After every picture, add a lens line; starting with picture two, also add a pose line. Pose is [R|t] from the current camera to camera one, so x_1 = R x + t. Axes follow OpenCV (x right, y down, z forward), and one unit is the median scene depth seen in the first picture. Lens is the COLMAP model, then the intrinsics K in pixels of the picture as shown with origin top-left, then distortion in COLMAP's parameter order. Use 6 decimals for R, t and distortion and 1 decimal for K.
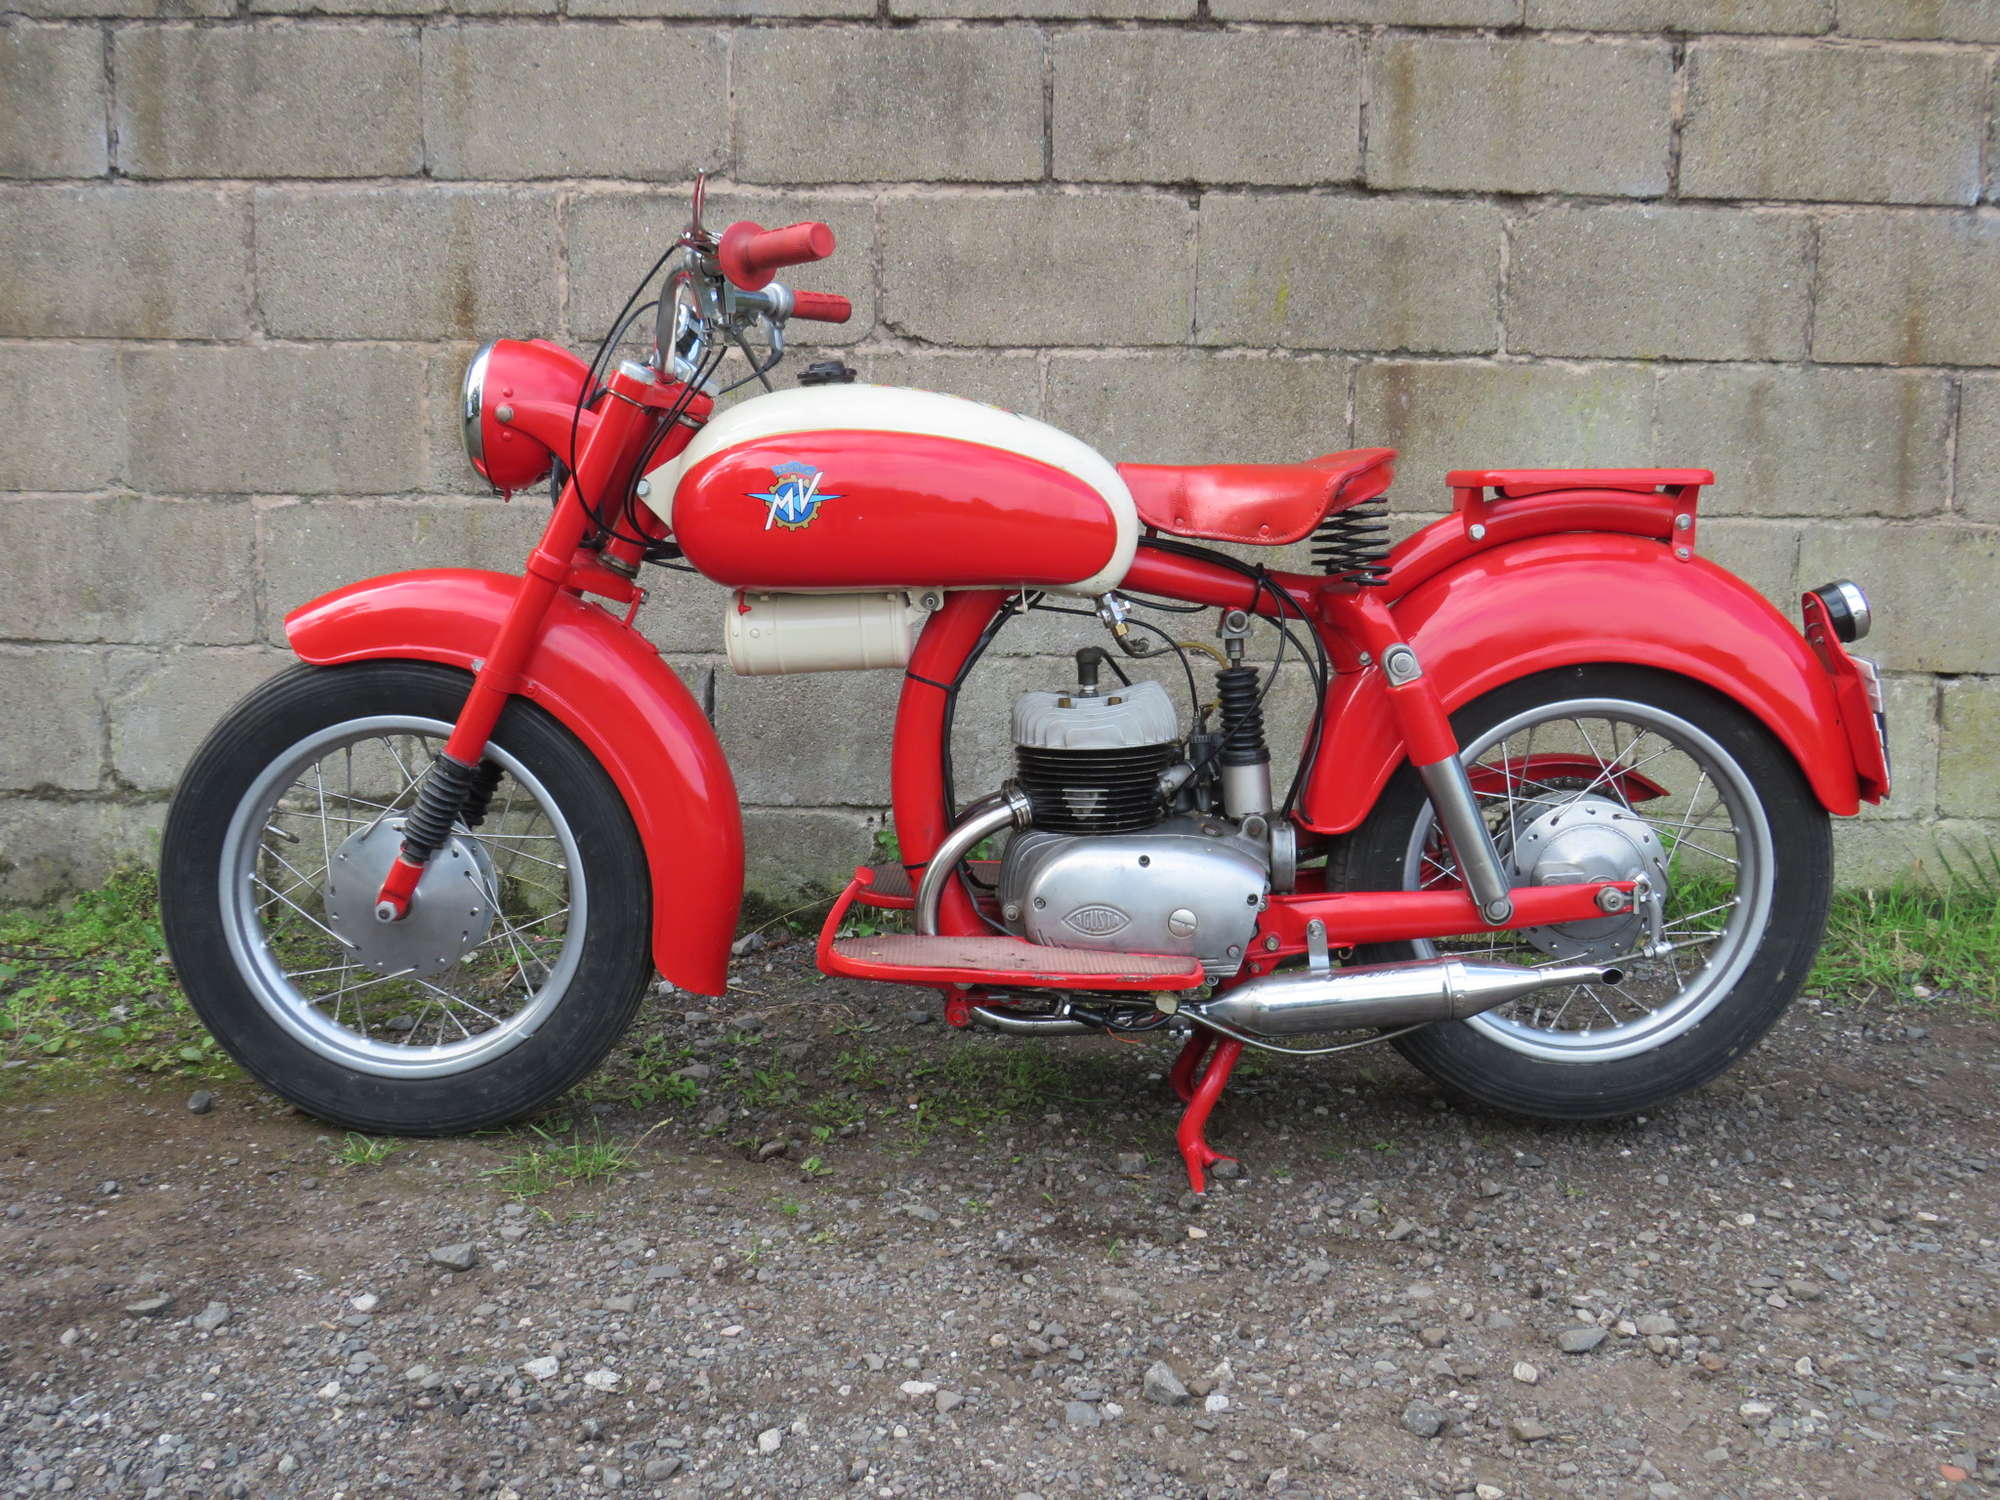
lens RADIAL K [[1819.5, 0, 1000.0], [0, 1819.5, 750.0], [0, 0, 1]] dist [-0.065215, 0.032929]
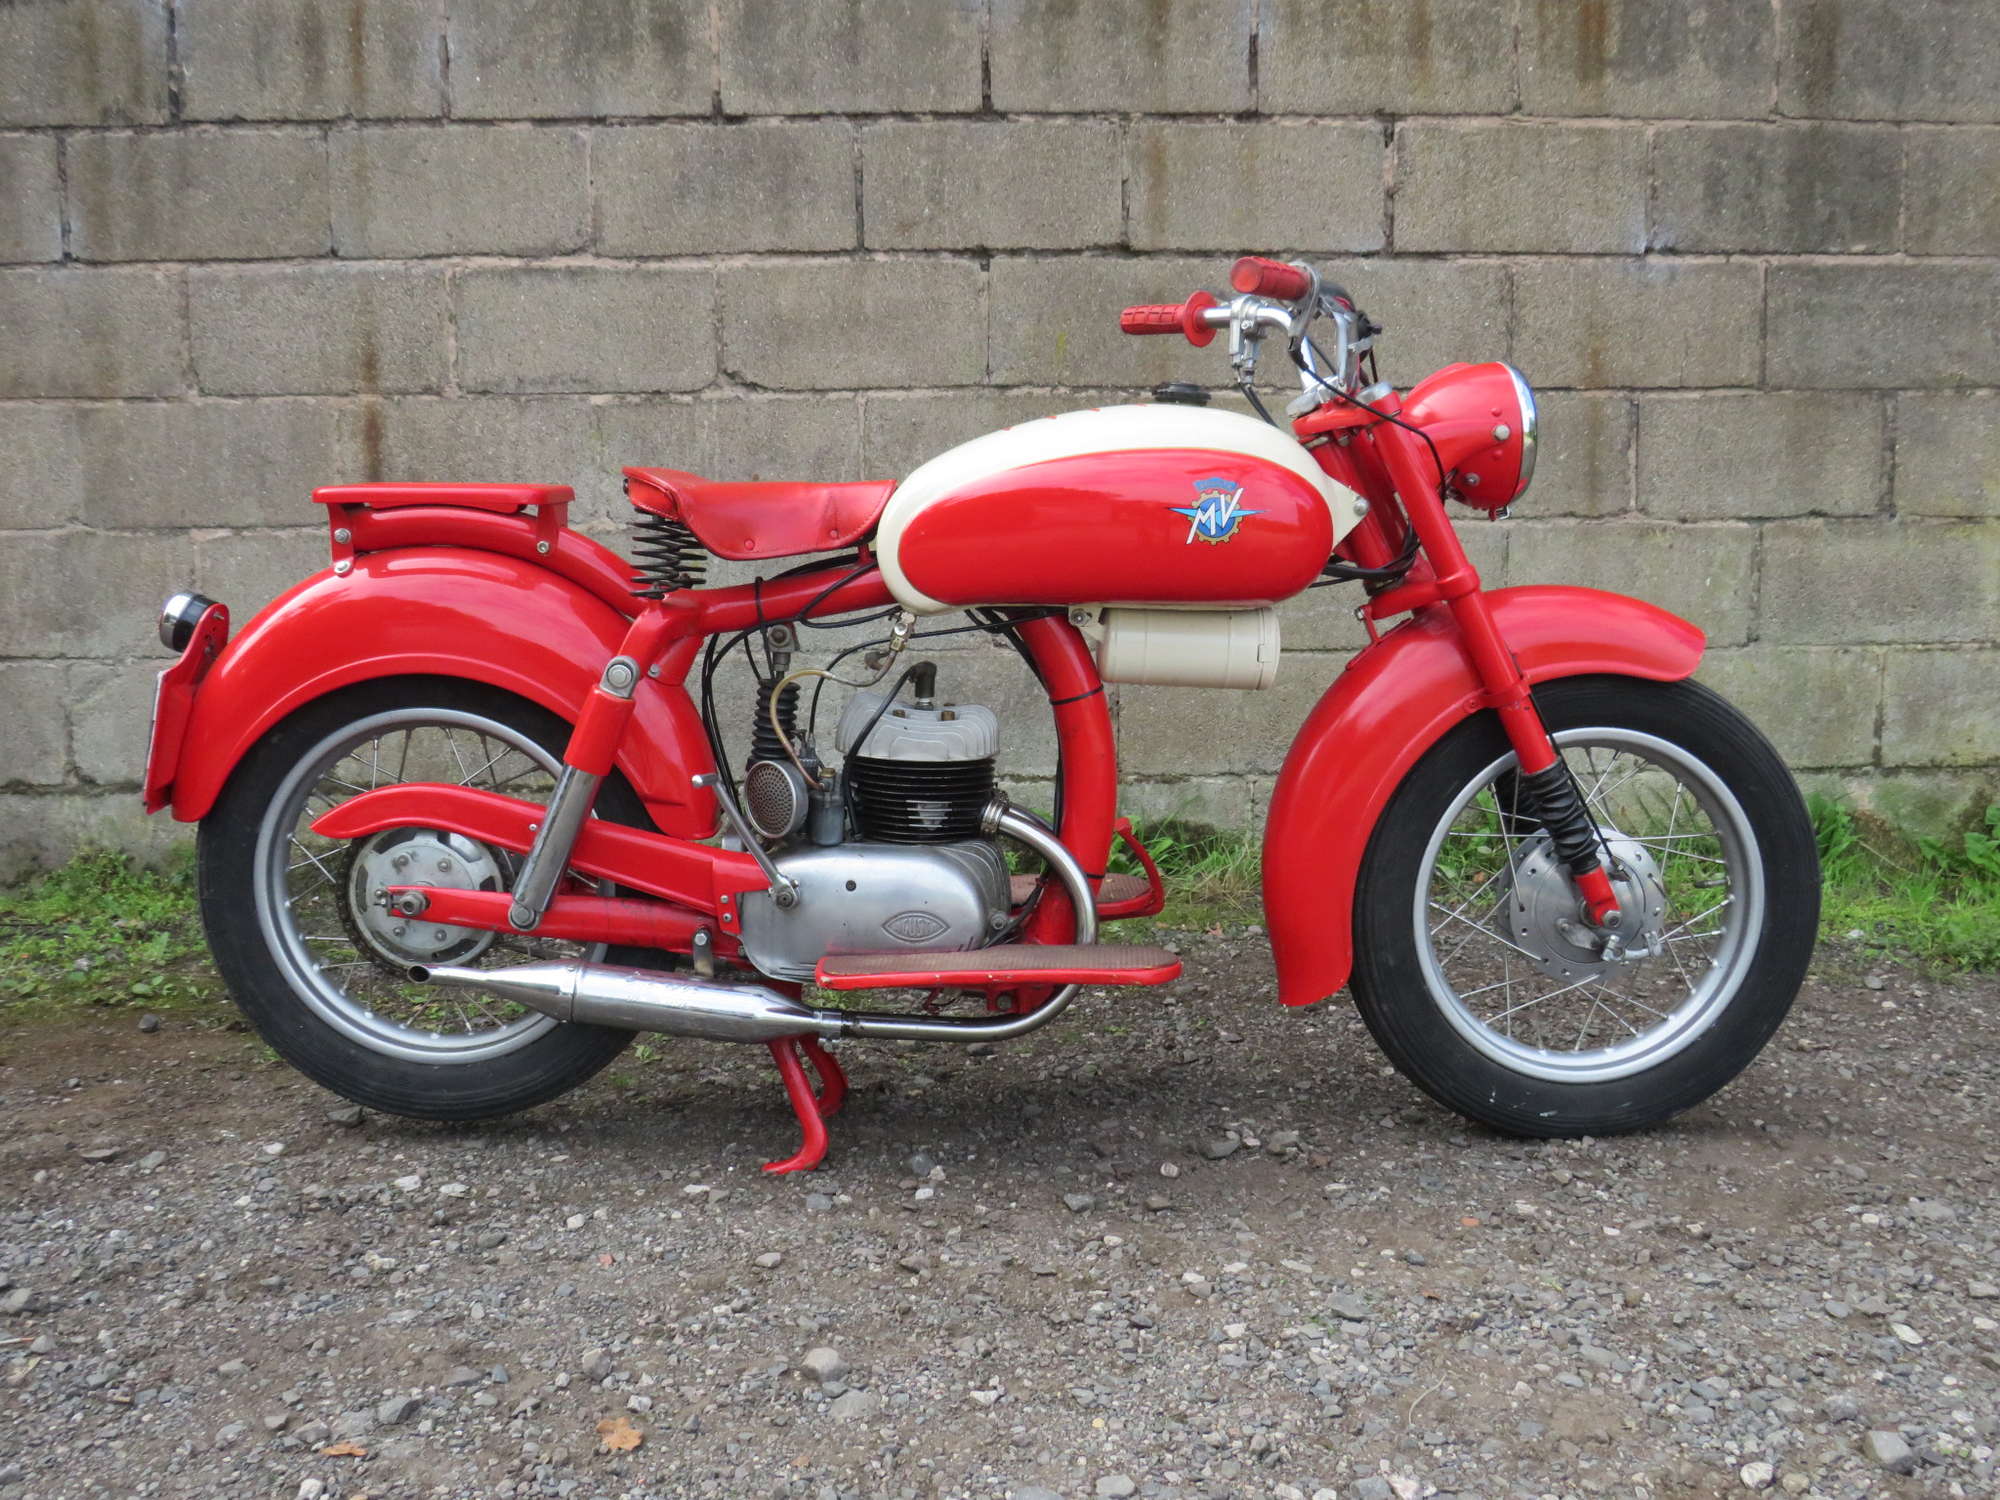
lens RADIAL K [[1775.8, 0, 1000.0], [0, 1775.8, 750.0], [0, 0, 1]] dist [-0.065020, 0.030652]
pose [[0.999426, -0.023986, 0.023930, 0.082984], [0.024369, 0.999578, -0.015827, 0.034225], [-0.023540, 0.016401, 0.999588, -0.156443]]
